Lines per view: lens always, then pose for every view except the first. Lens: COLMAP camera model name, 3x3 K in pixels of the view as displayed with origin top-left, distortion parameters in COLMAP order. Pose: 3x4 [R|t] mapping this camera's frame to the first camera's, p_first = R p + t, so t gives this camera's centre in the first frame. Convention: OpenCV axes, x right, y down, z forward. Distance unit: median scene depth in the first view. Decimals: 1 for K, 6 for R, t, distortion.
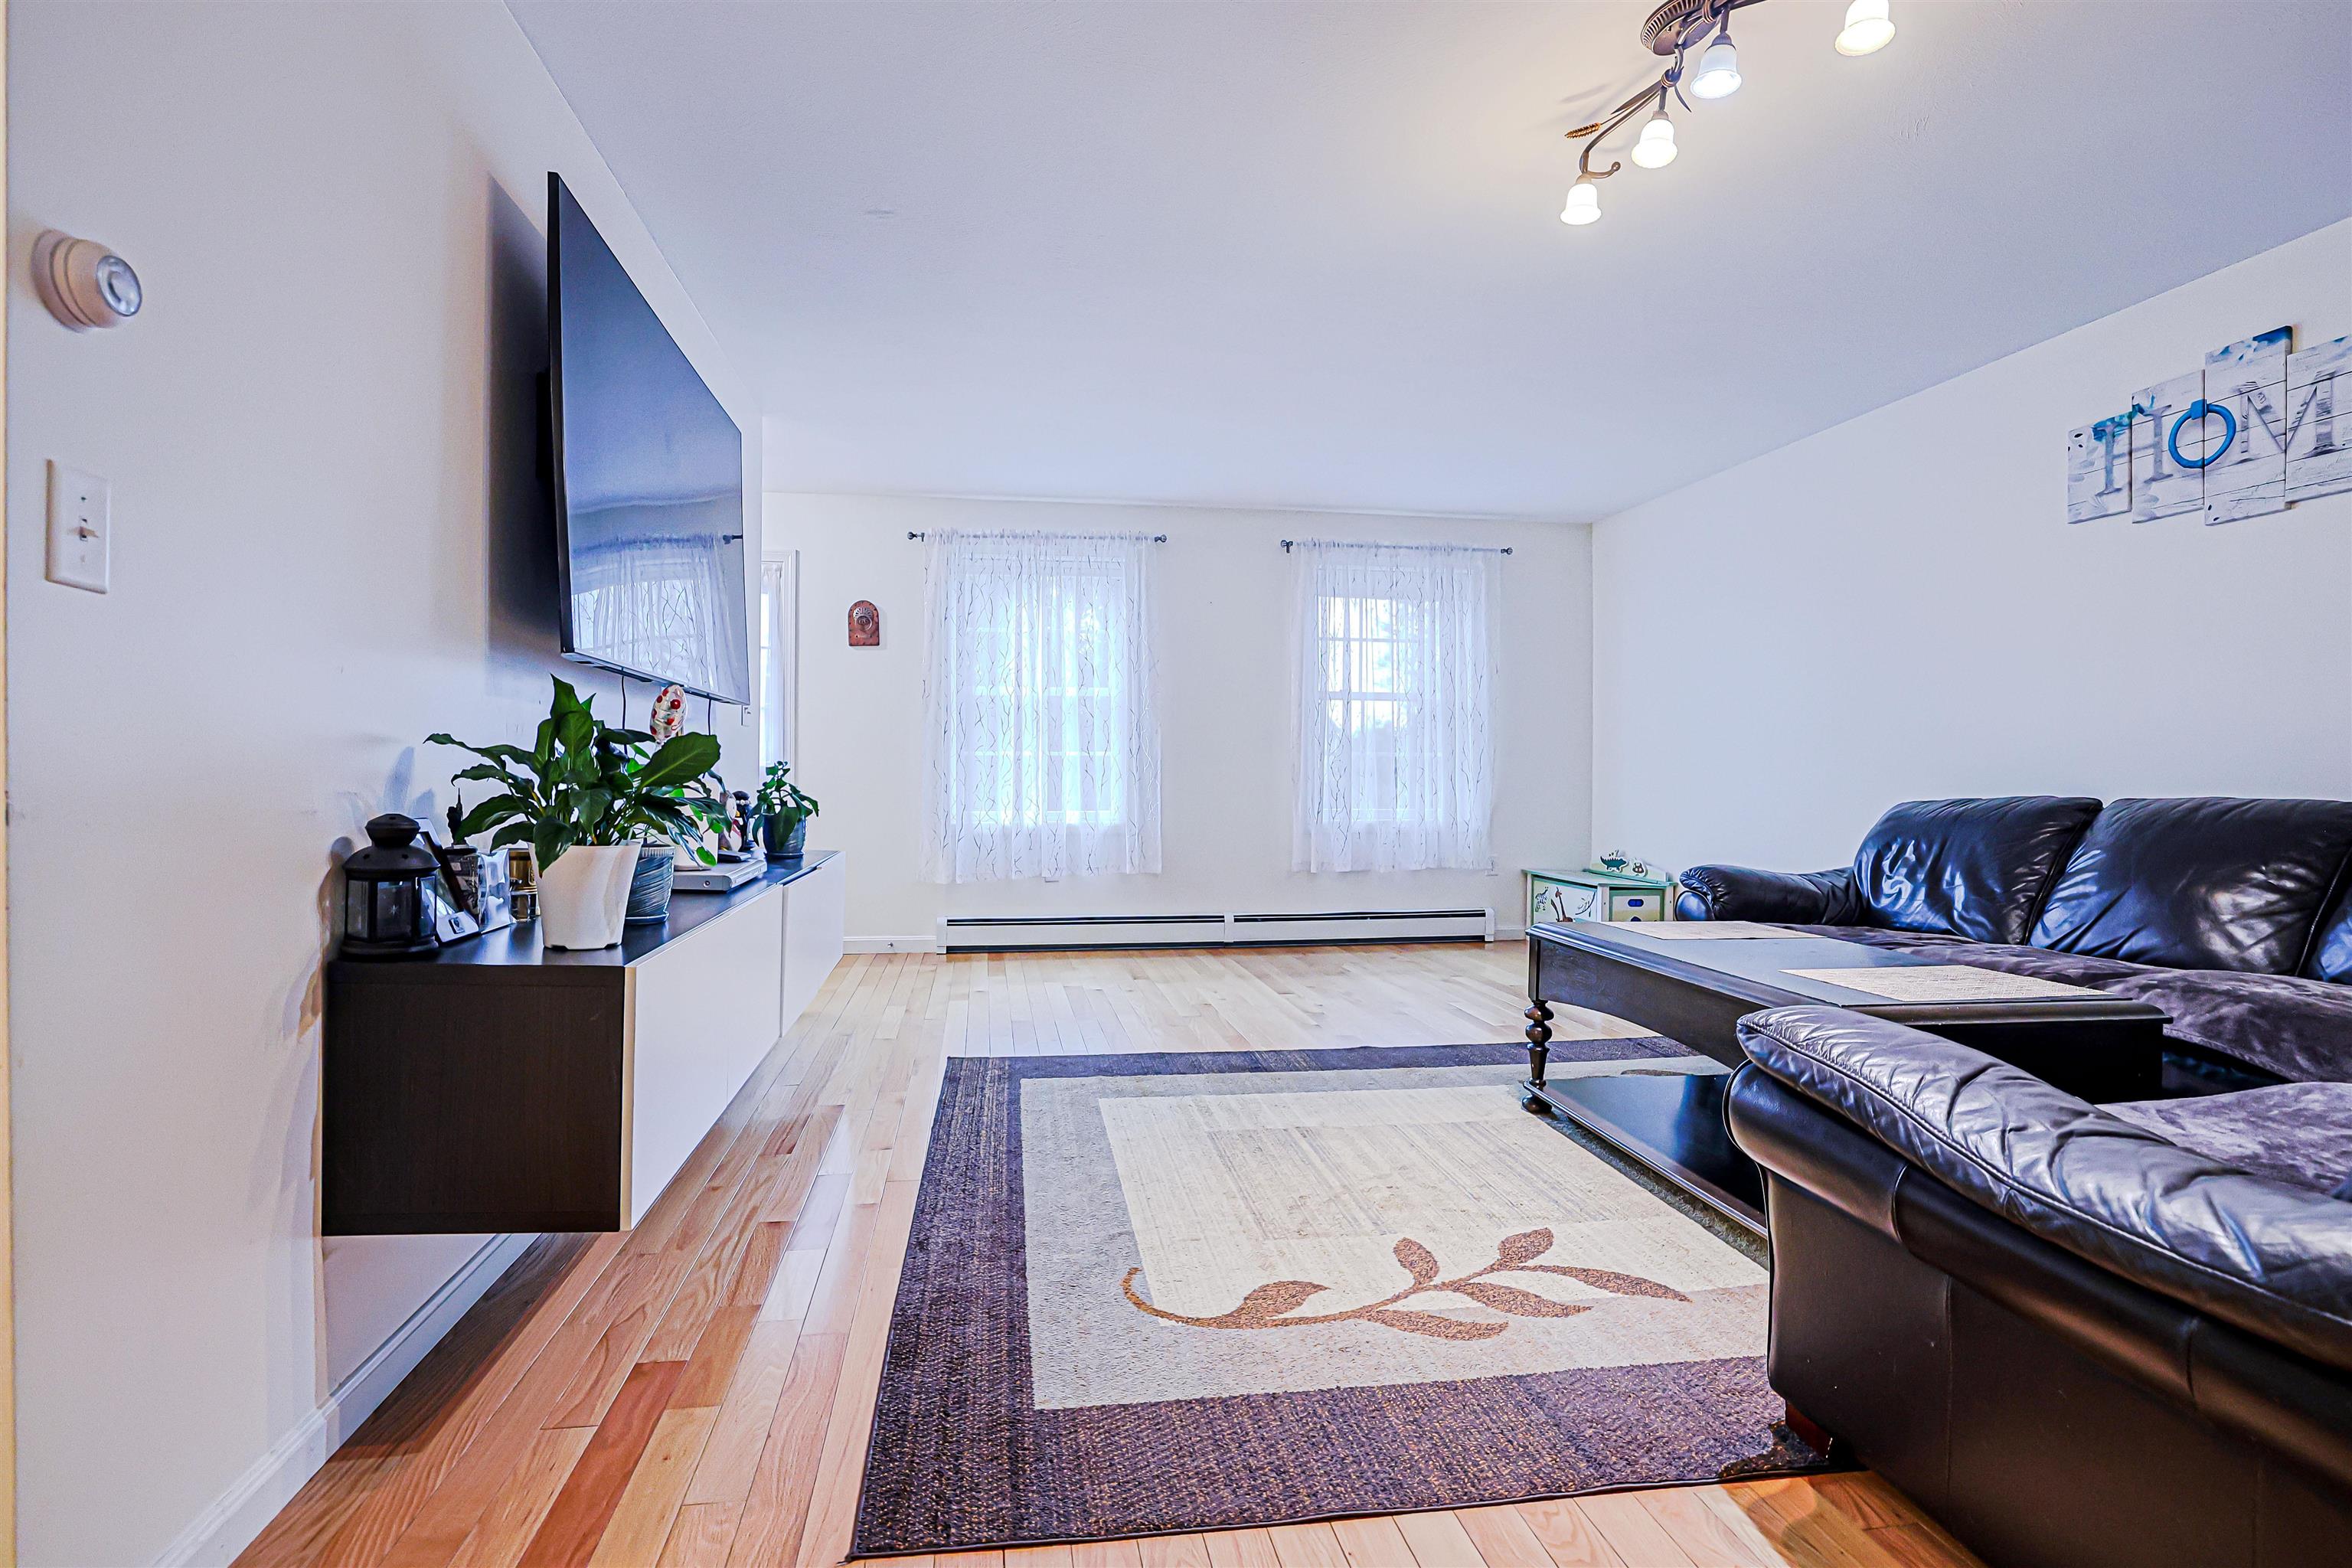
lens RADIAL K [[1091.3, 0, 1129.3], [0, 1091.3, 784.2], [0, 0, 1]] dist [-0.038584, 0.013789]
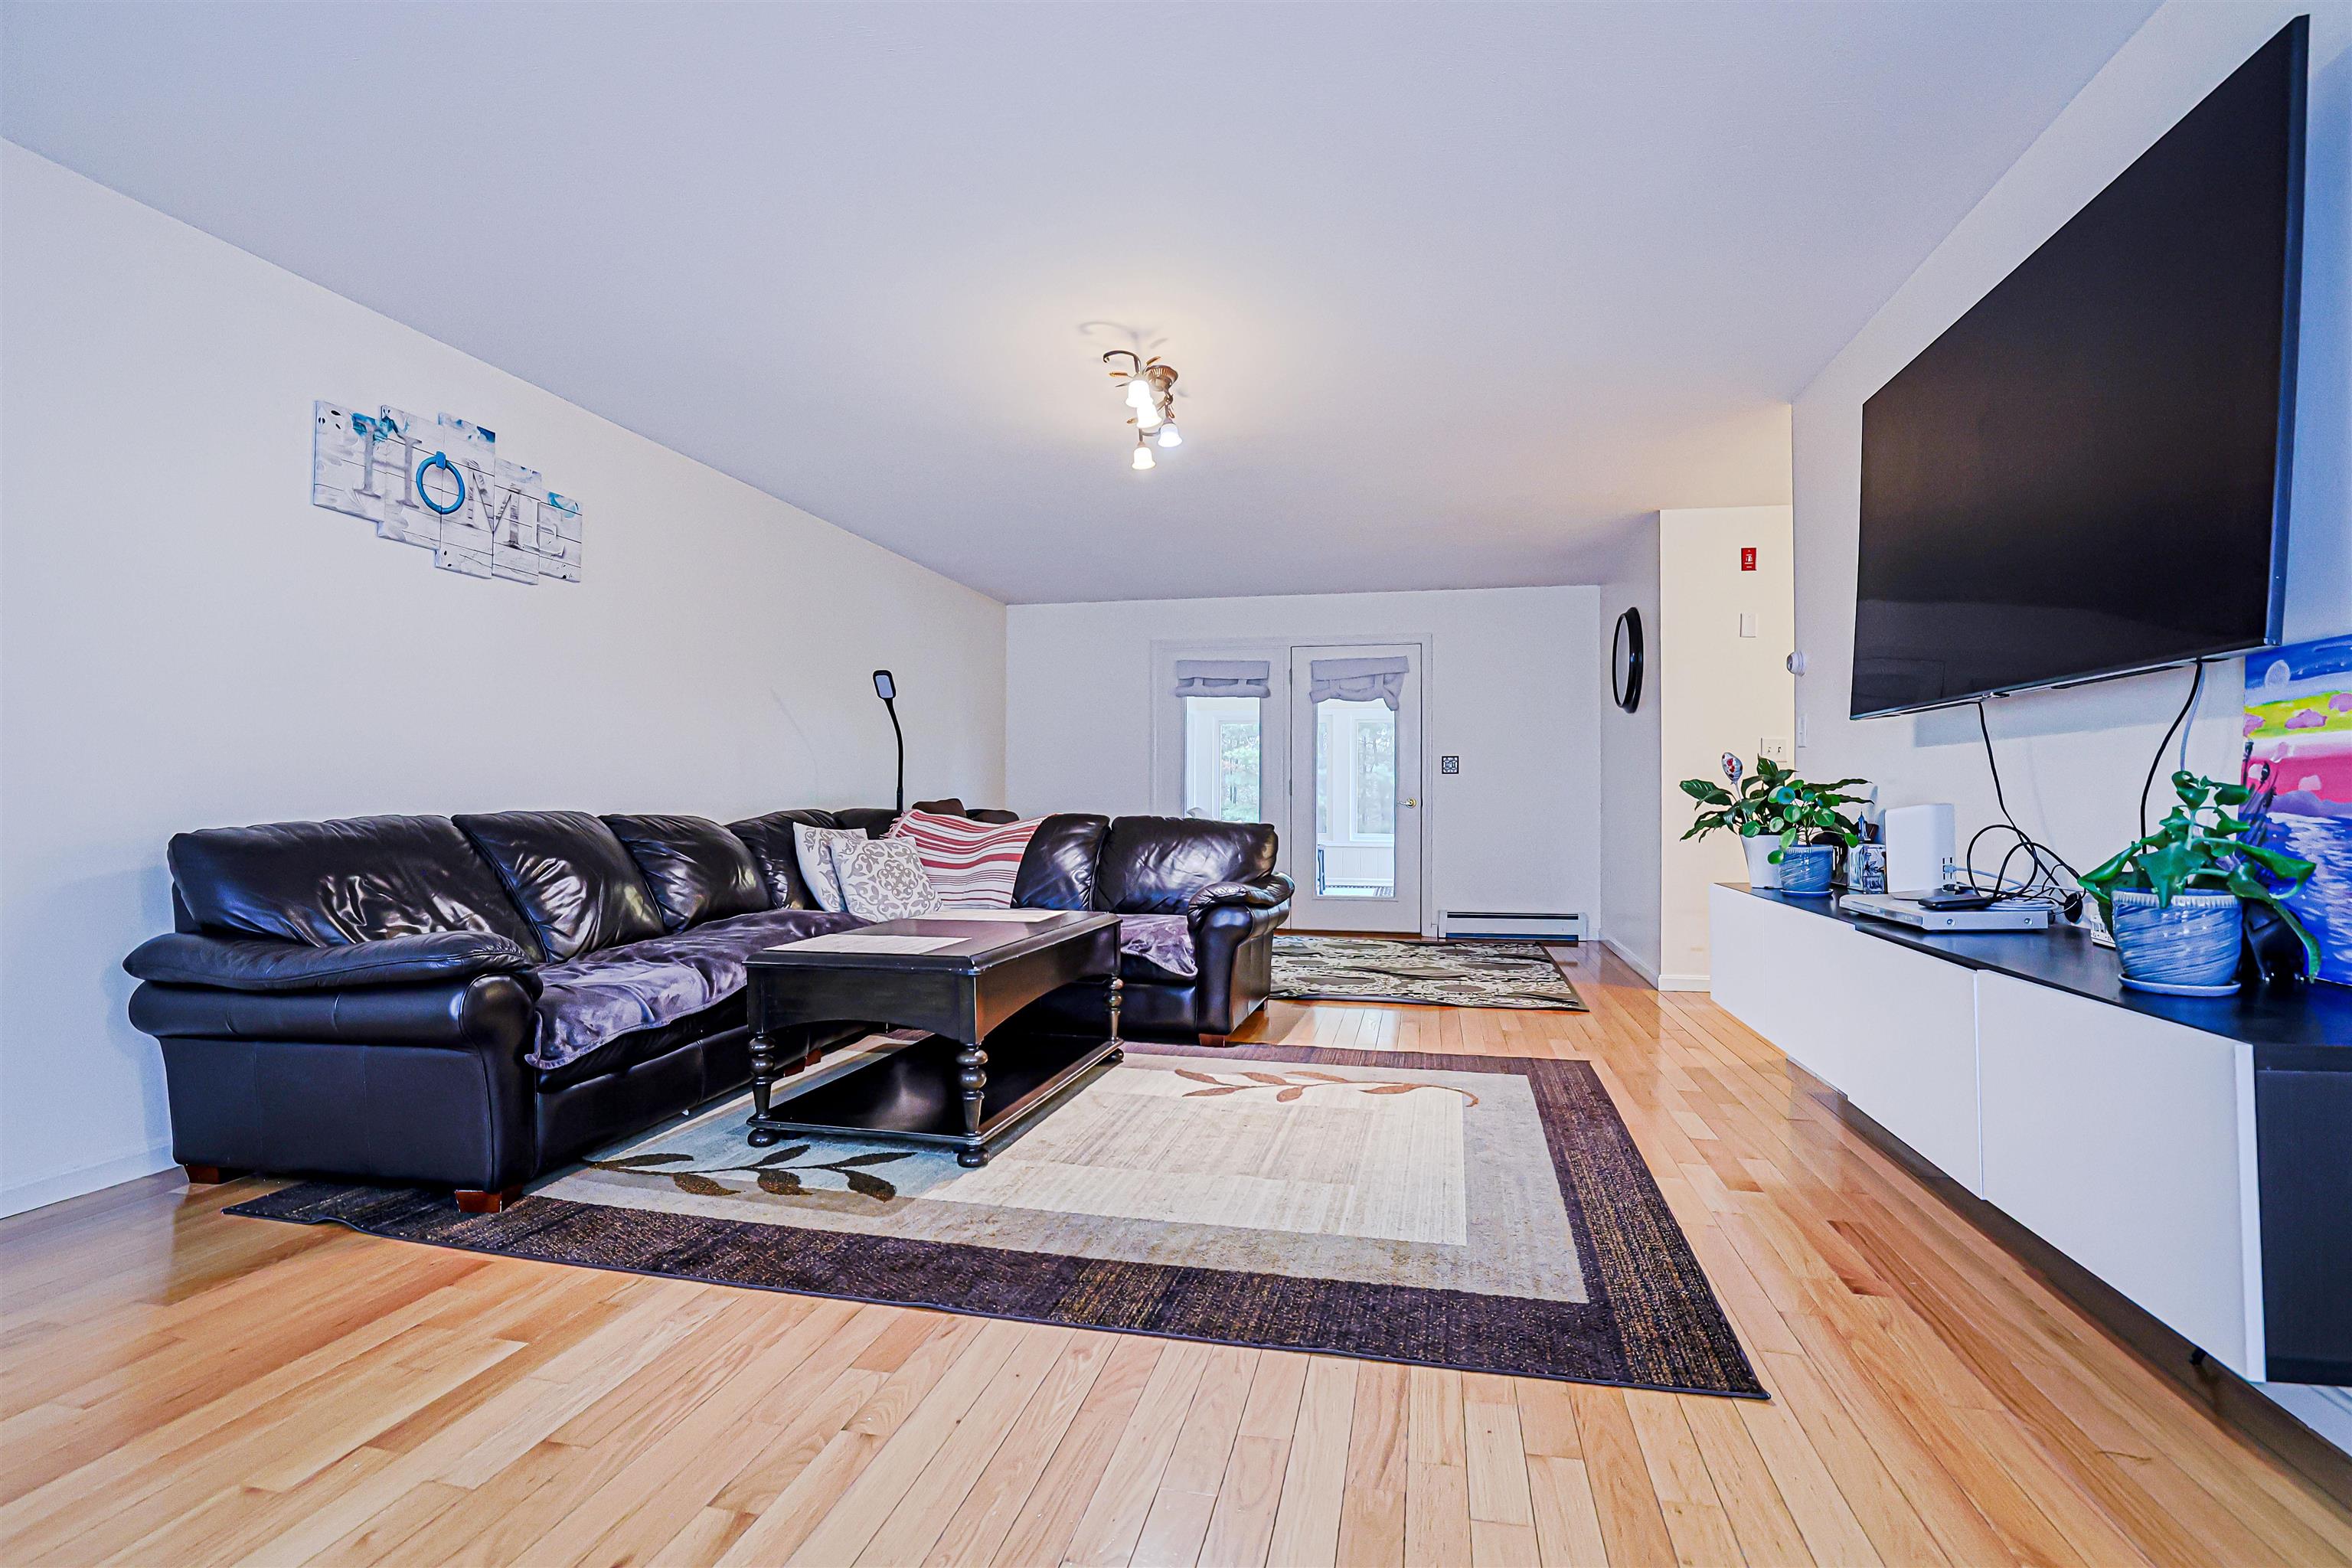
lens RADIAL K [[1091.3, 0, 1164.9], [0, 1091.3, 805.3], [0, 0, 1]] dist [-0.038584, 0.013789]
pose [[-0.933185, -0.009403, 0.359274, -0.103660], [-0.003372, 0.999843, 0.017410, -0.017375], [-0.359381, 0.015036, -0.933070, 1.862035]]
